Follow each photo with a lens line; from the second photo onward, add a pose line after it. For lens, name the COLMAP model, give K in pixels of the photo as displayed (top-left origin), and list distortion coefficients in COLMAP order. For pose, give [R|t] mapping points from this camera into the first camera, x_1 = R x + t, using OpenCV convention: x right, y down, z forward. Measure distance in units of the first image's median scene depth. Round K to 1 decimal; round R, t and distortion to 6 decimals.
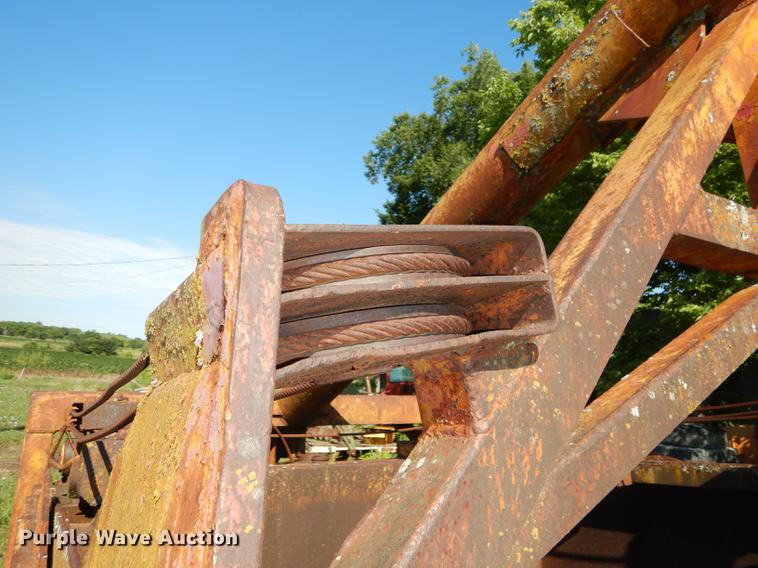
lens RADIAL K [[547.1, 0, 377.9], [0, 547.1, 282.3], [0, 0, 1]] dist [0.010176, -0.003798]
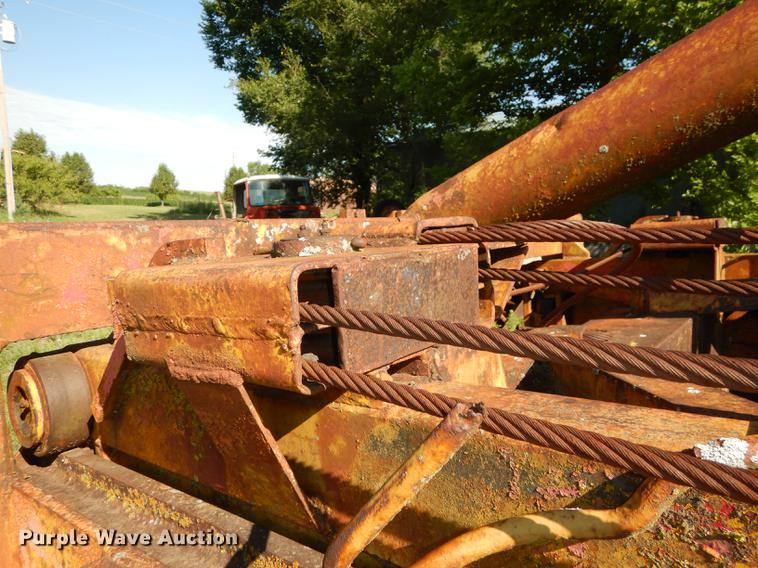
lens RADIAL K [[547.1, 0, 378.1], [0, 547.1, 283.5], [0, 0, 1]] dist [0.010176, -0.003798]
pose [[0.942218, -0.070729, 0.327449, -0.077026], [-0.036002, 0.950418, 0.308885, 0.020724], [-0.333060, -0.302826, 0.892954, 0.105406]]
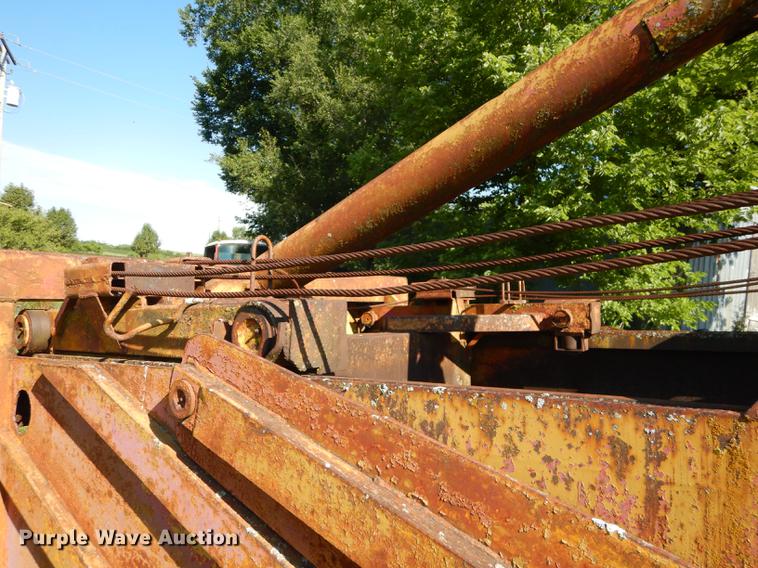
lens RADIAL K [[547.1, 0, 378.6], [0, 547.1, 281.5], [0, 0, 1]] dist [0.010176, -0.003798]
pose [[0.930522, 0.025519, 0.365345, -0.062507], [-0.096719, 0.979277, 0.177938, 0.008760], [-0.353234, -0.200911, 0.913707, 0.016492]]
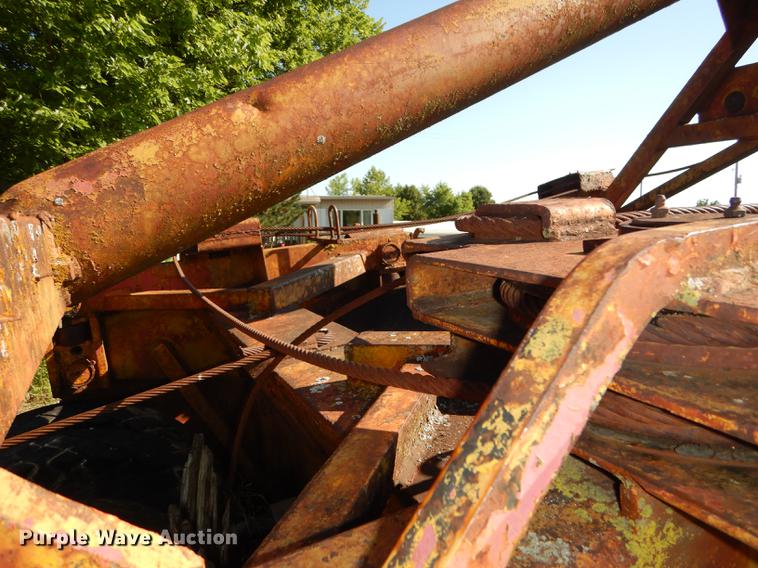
lens RADIAL K [[547.1, 0, 376.0], [0, 547.1, 283.6], [0, 0, 1]] dist [0.010176, -0.003798]
pose [[0.081022, -0.151409, 0.985145, -0.095767], [-0.162904, 0.973092, 0.162955, 0.031731], [-0.983309, -0.173687, 0.054177, 0.158229]]
